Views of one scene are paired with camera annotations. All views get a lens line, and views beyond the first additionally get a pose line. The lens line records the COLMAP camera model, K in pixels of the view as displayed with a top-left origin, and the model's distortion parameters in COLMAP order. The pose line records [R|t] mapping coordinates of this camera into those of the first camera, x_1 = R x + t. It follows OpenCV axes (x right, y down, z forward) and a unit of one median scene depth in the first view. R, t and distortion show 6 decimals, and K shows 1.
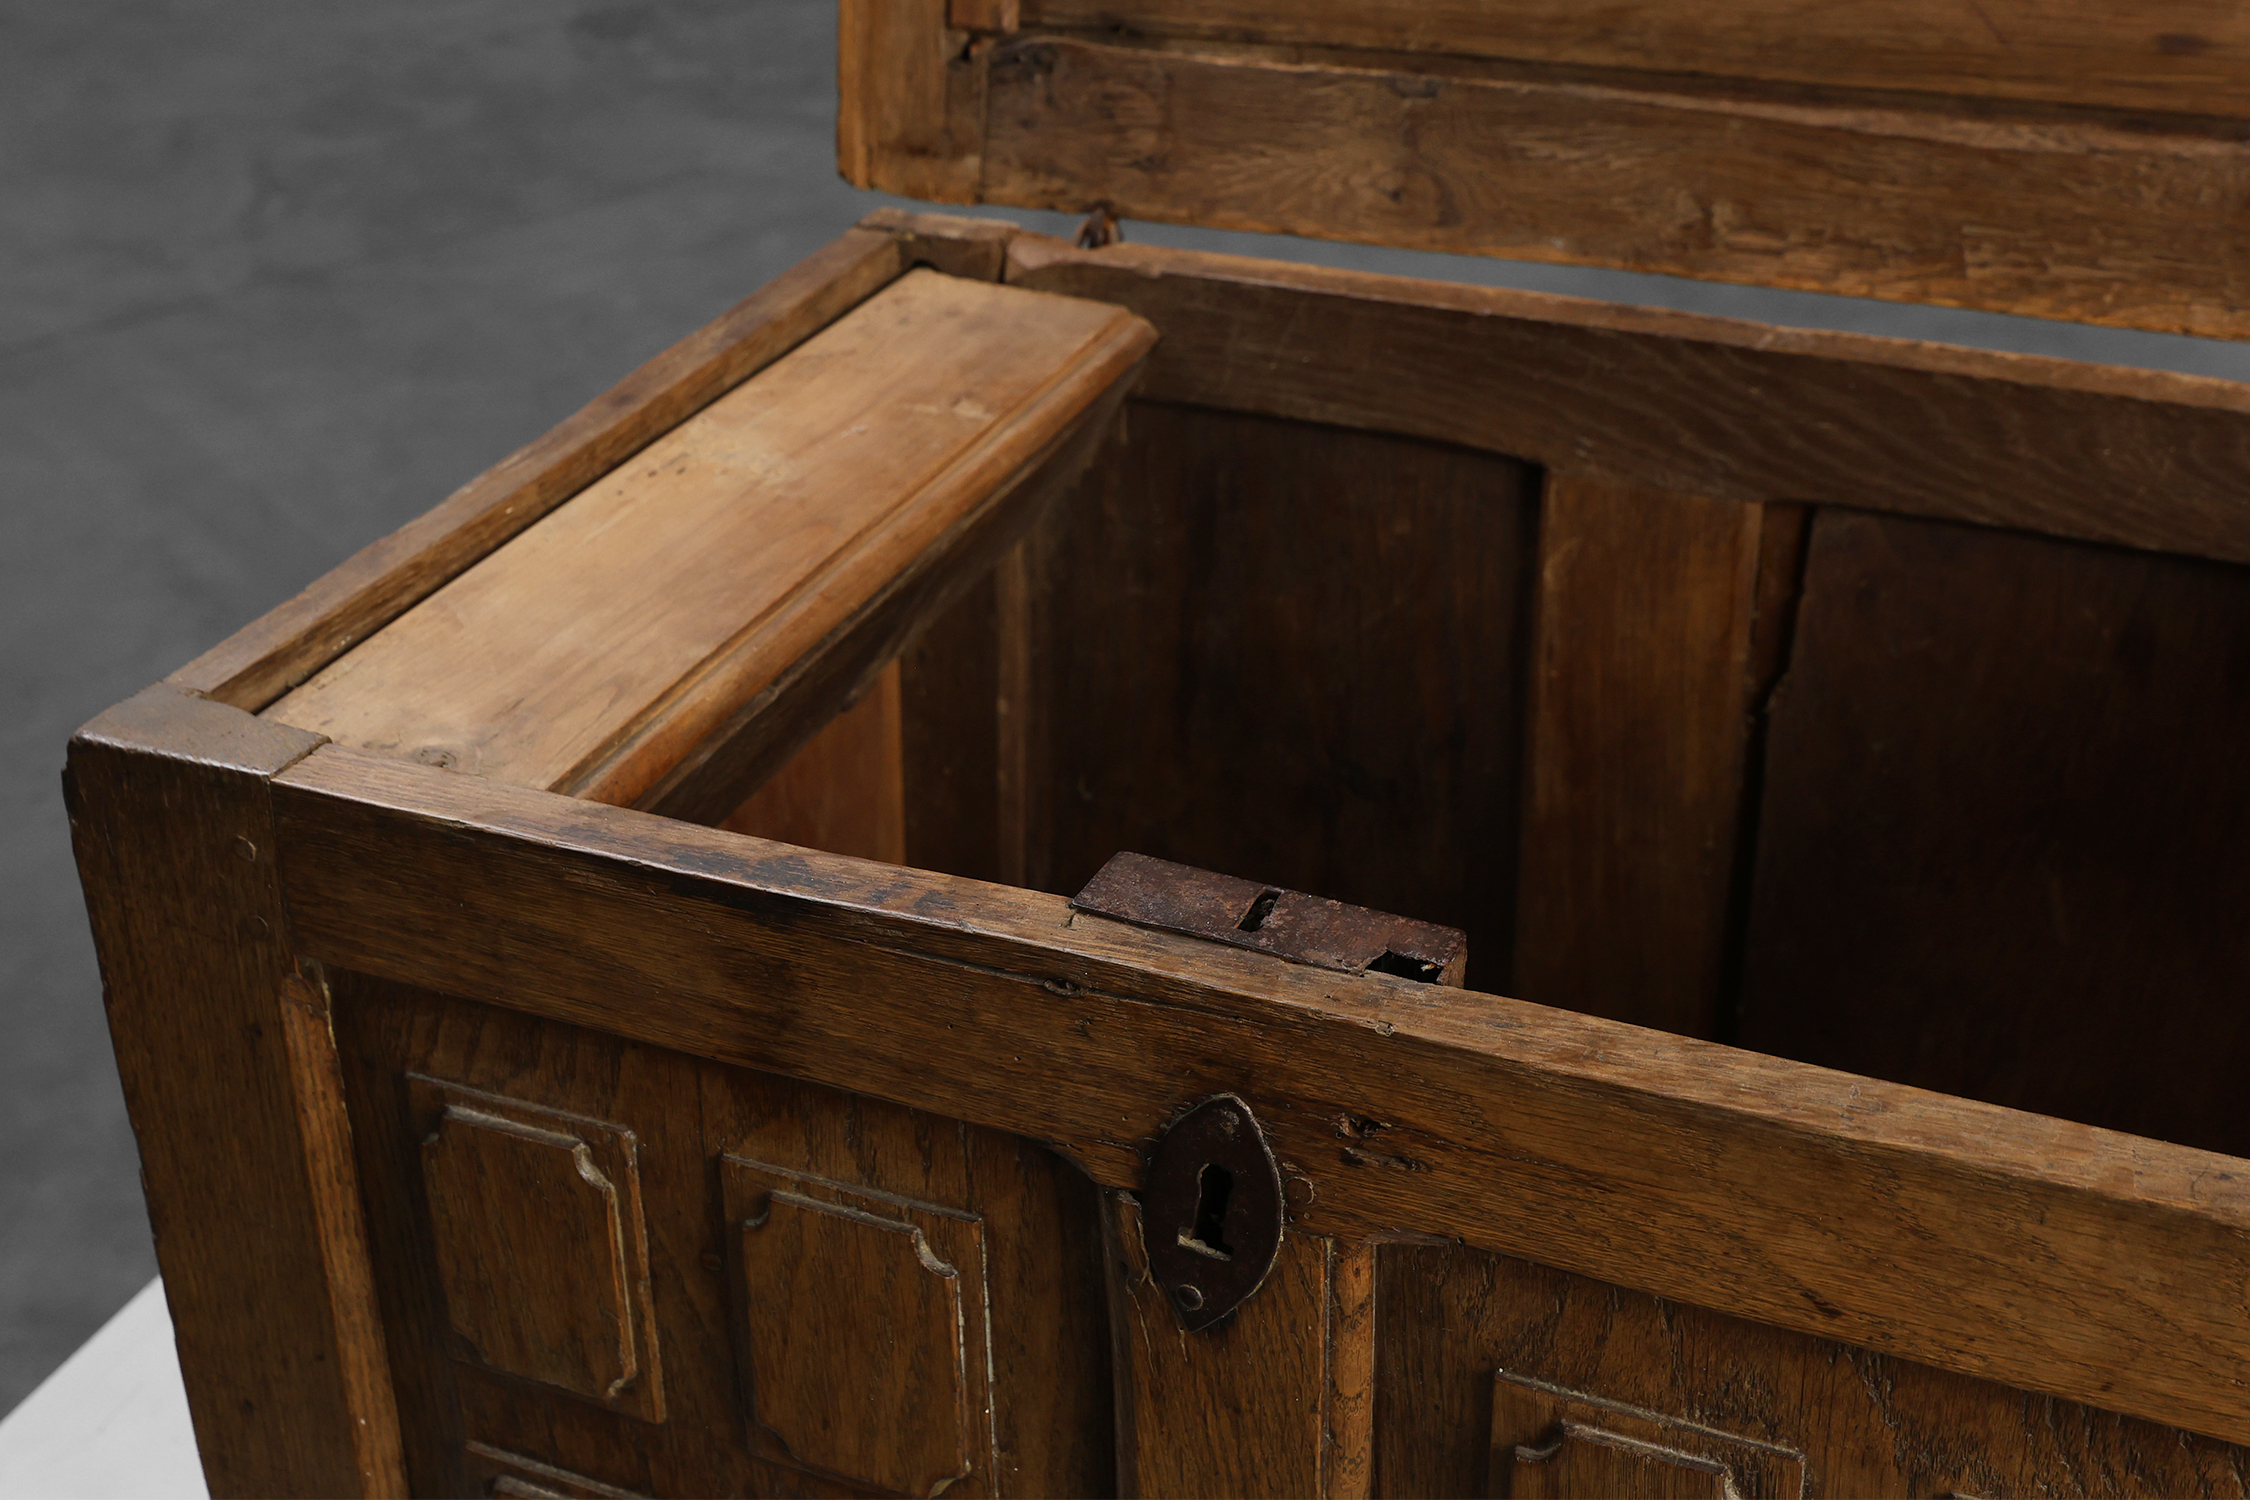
lens RADIAL K [[2624.2, 0, 1160.7], [0, 2624.2, 440.4], [0, 0, 1]] dist [0.000632, -0.000764]
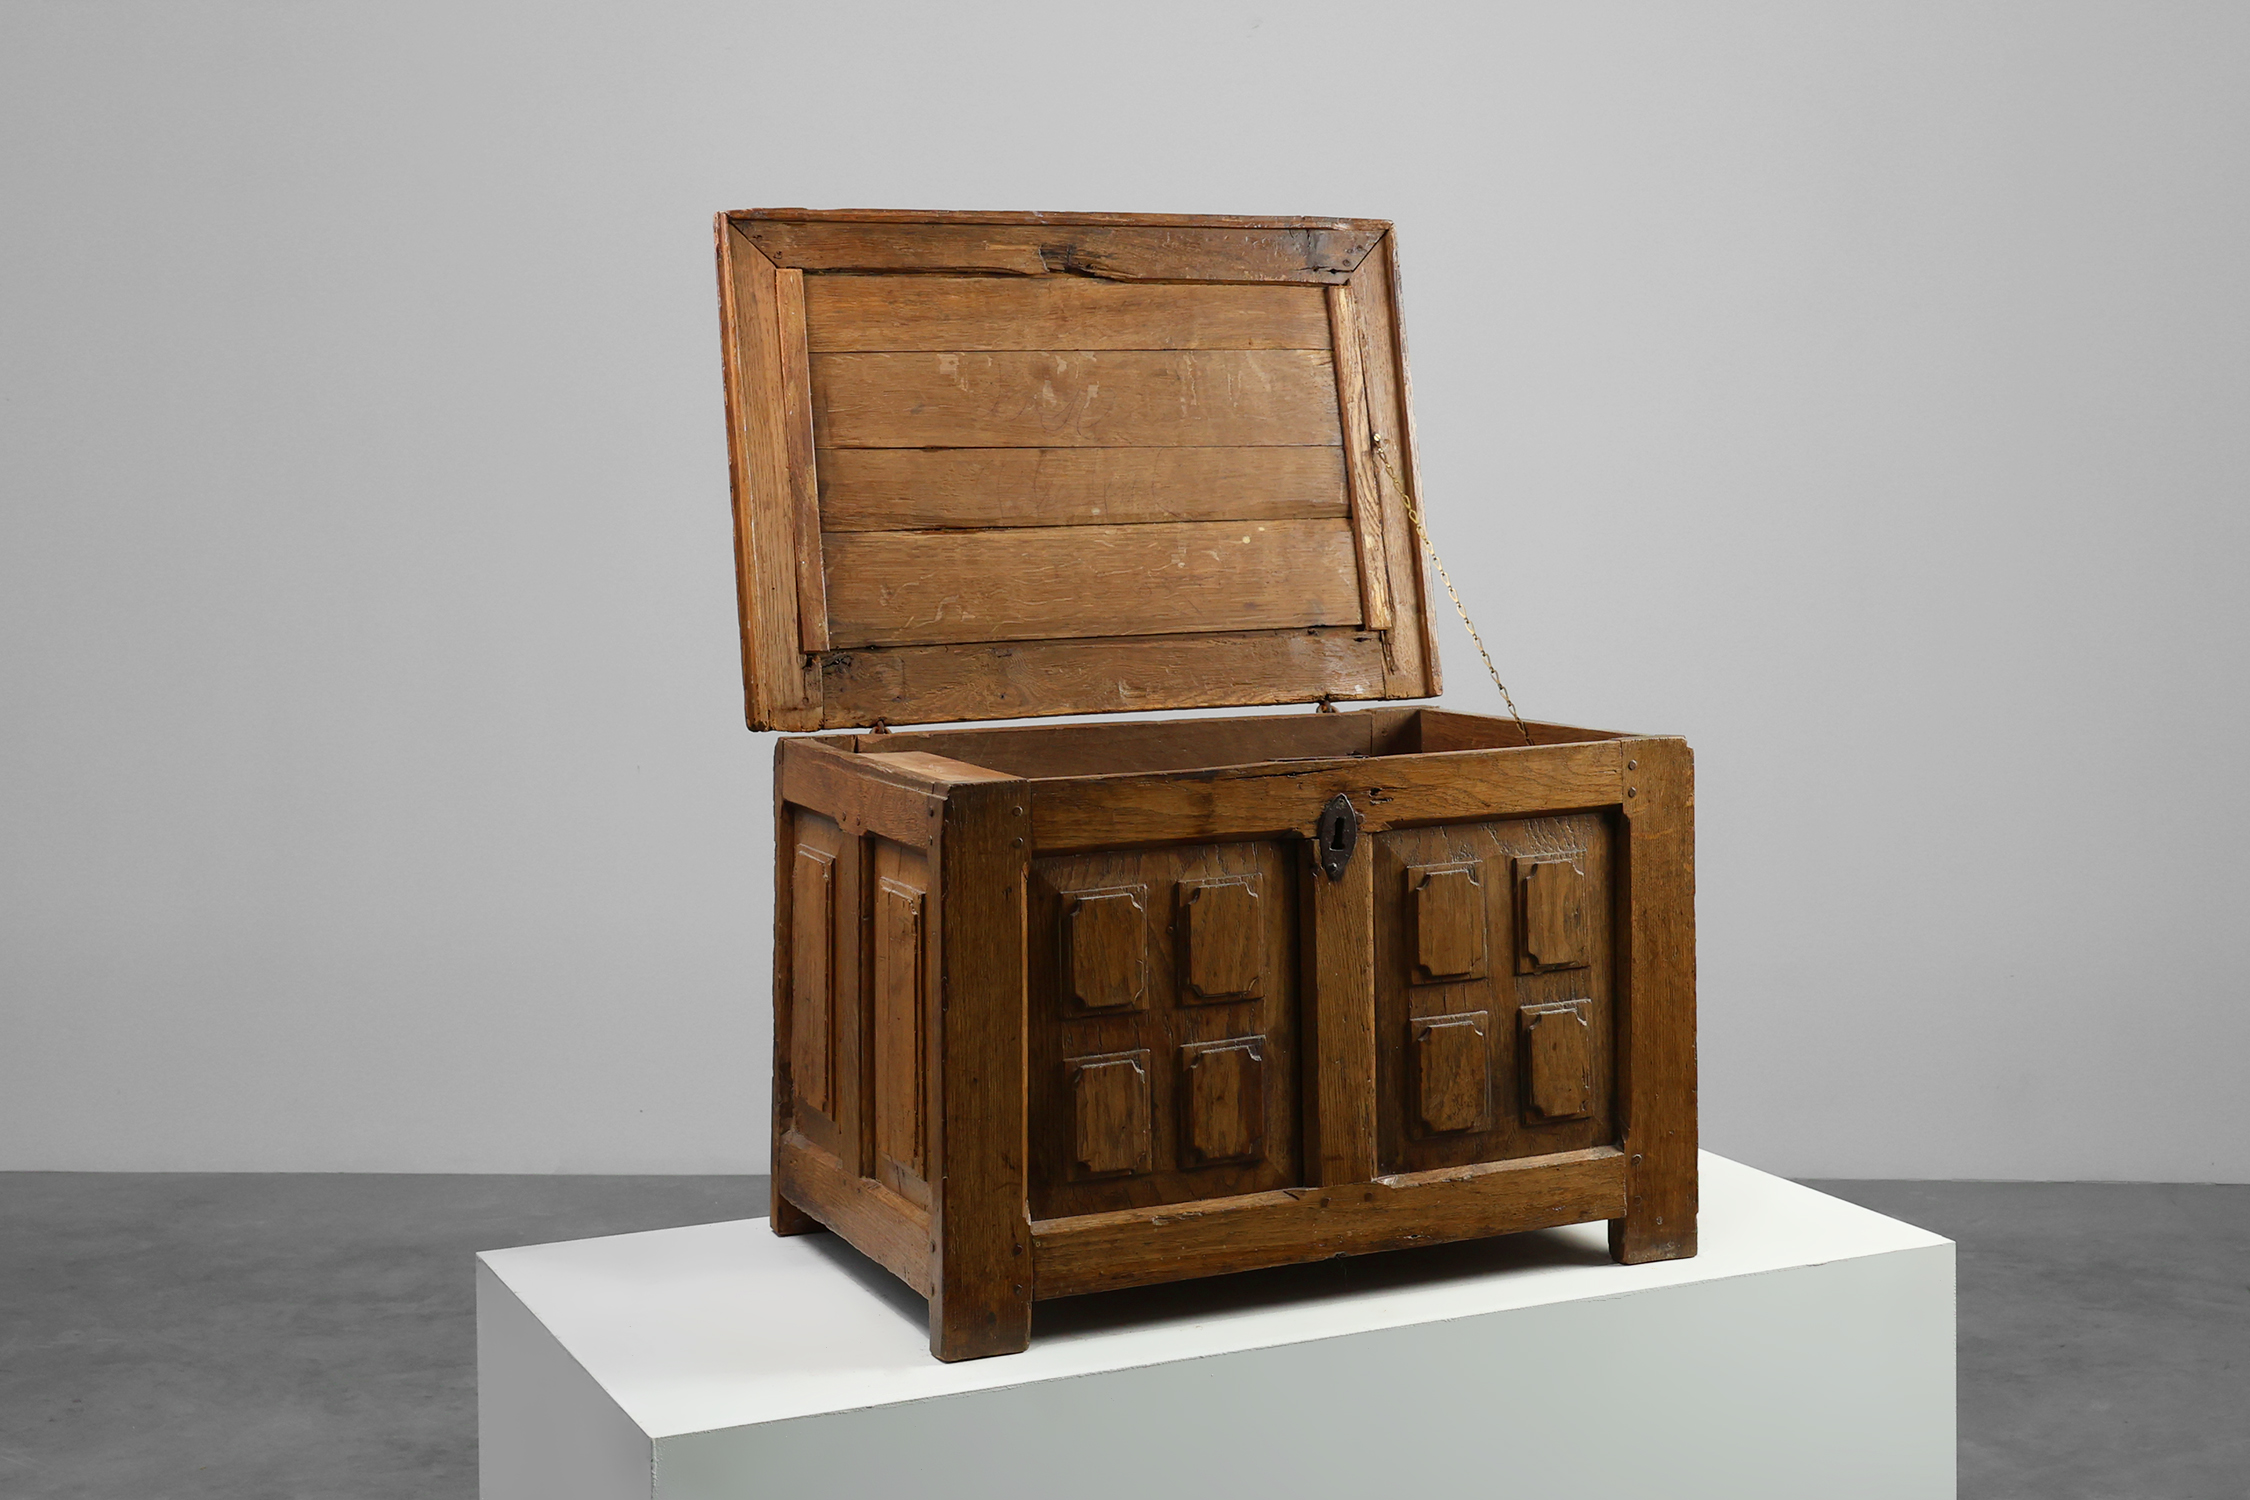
lens RADIAL K [[2914.3, 0, 1125.0], [0, 2914.3, 750.0], [0, 0, 1]] dist [-0.005099, 0.001018]
pose [[0.685773, -0.051557, 0.725988, -2.881138], [0.293949, 0.932134, -0.211470, 0.896135], [-0.665815, 0.358423, 0.654387, -1.331307]]
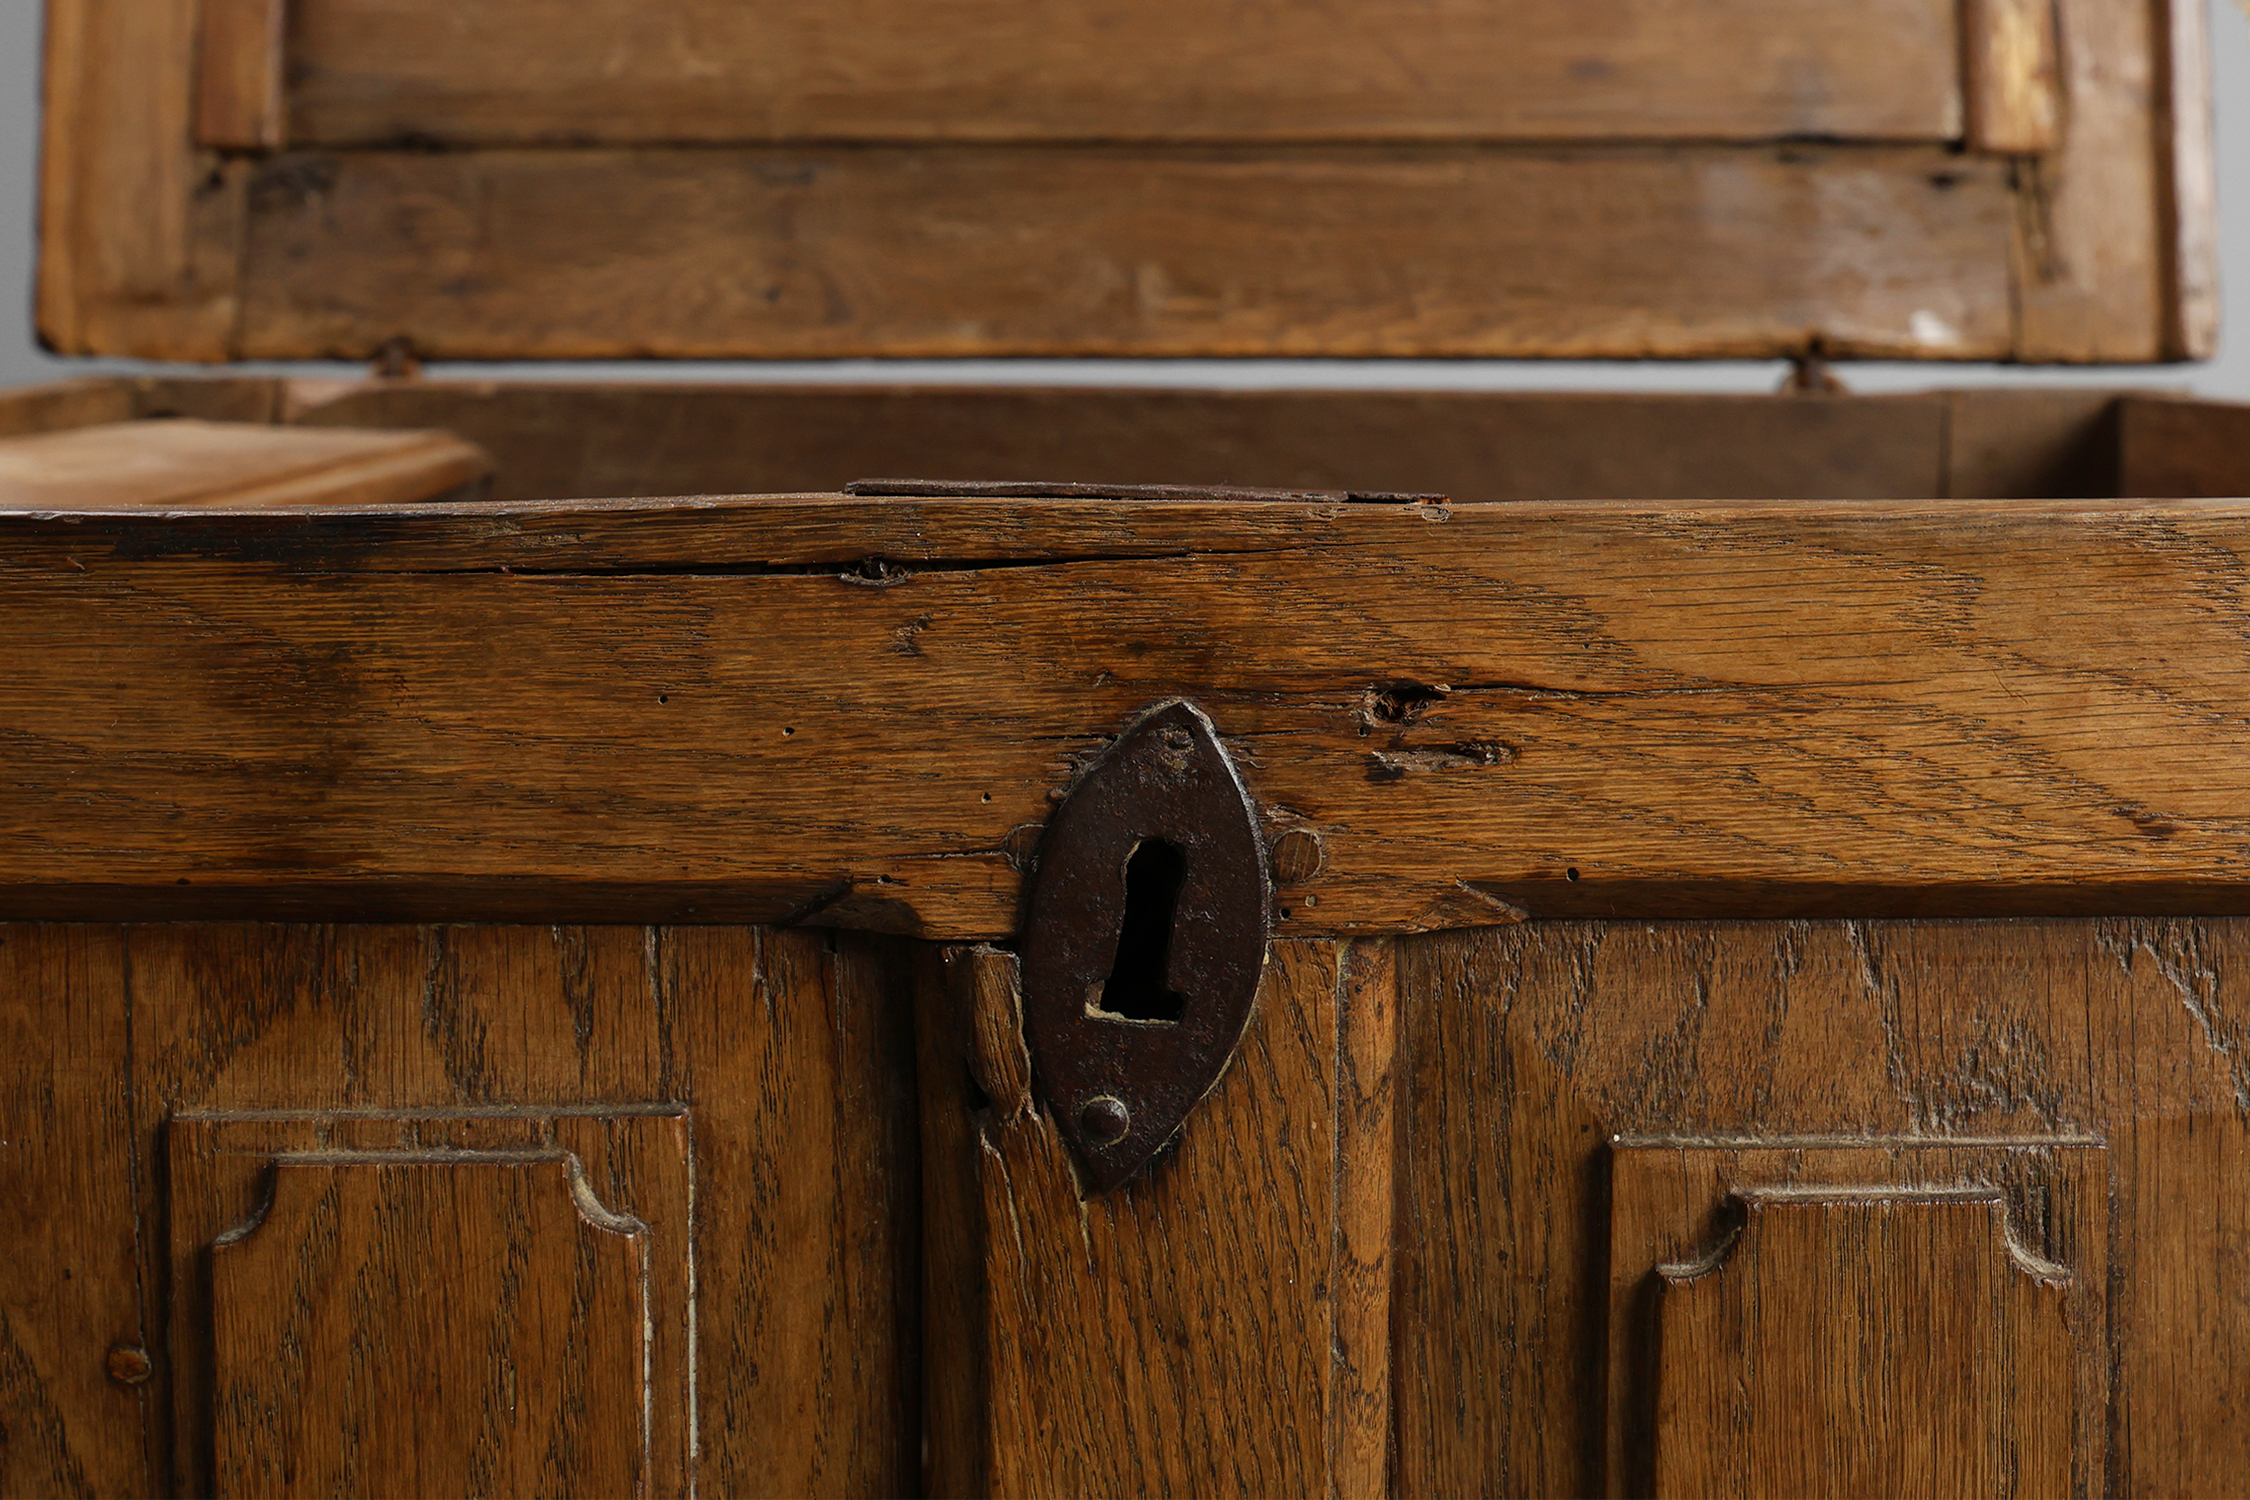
lens RADIAL K [[2409.1, 0, 1044.1], [0, 2409.1, 521.9], [0, 0, 1]] dist [-0.003628, 0.012063]
pose [[0.925032, -0.006388, 0.379836, -0.204916], [0.128543, 0.946144, -0.297135, 0.355907], [-0.357482, 0.323684, 0.876034, 0.483776]]
